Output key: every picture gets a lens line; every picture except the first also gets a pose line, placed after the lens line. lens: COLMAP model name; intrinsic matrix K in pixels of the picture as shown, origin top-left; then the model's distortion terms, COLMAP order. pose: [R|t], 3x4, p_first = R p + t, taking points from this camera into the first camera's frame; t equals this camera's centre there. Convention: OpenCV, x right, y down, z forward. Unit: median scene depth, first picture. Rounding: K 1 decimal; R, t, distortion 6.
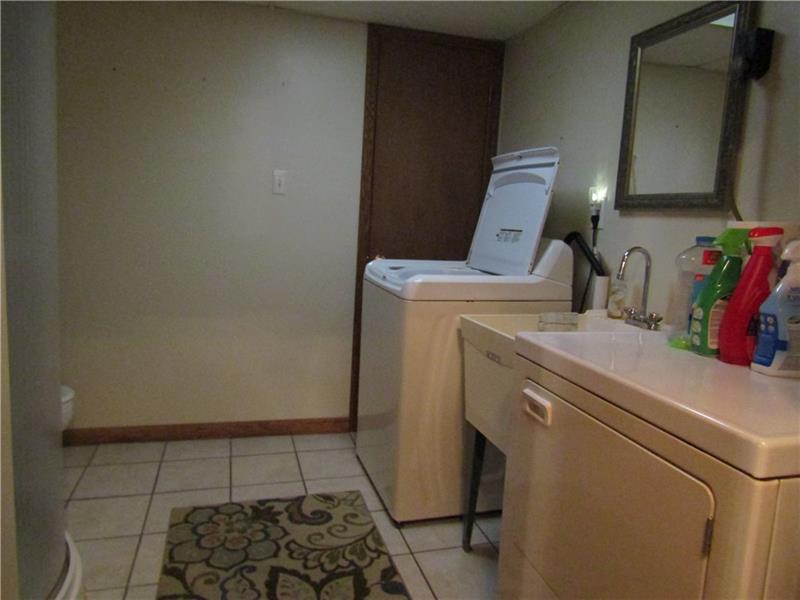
lens RADIAL K [[572.5, 0, 397.9], [0, 572.5, 297.9], [0, 0, 1]] dist [-0.010004, 0.014523]
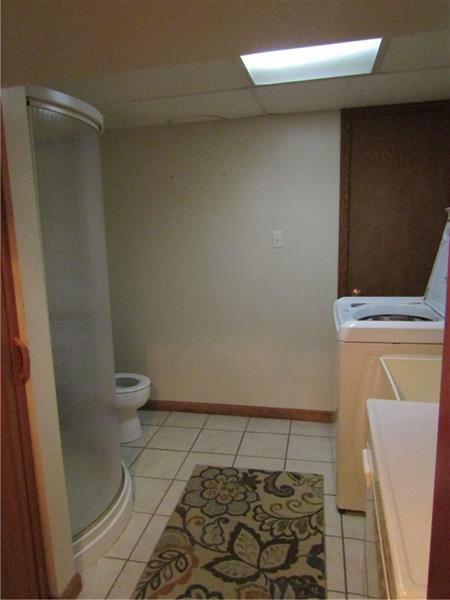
lens RADIAL K [[429.4, 0, 220.4], [0, 429.4, 299.4], [0, 0, 1]] dist [-0.010004, 0.014523]
pose [[0.875909, 0.001146, -0.482475, 0.231247], [0.011858, 0.999644, 0.023901, -0.110339], [0.482330, -0.026656, 0.875584, 0.027695]]
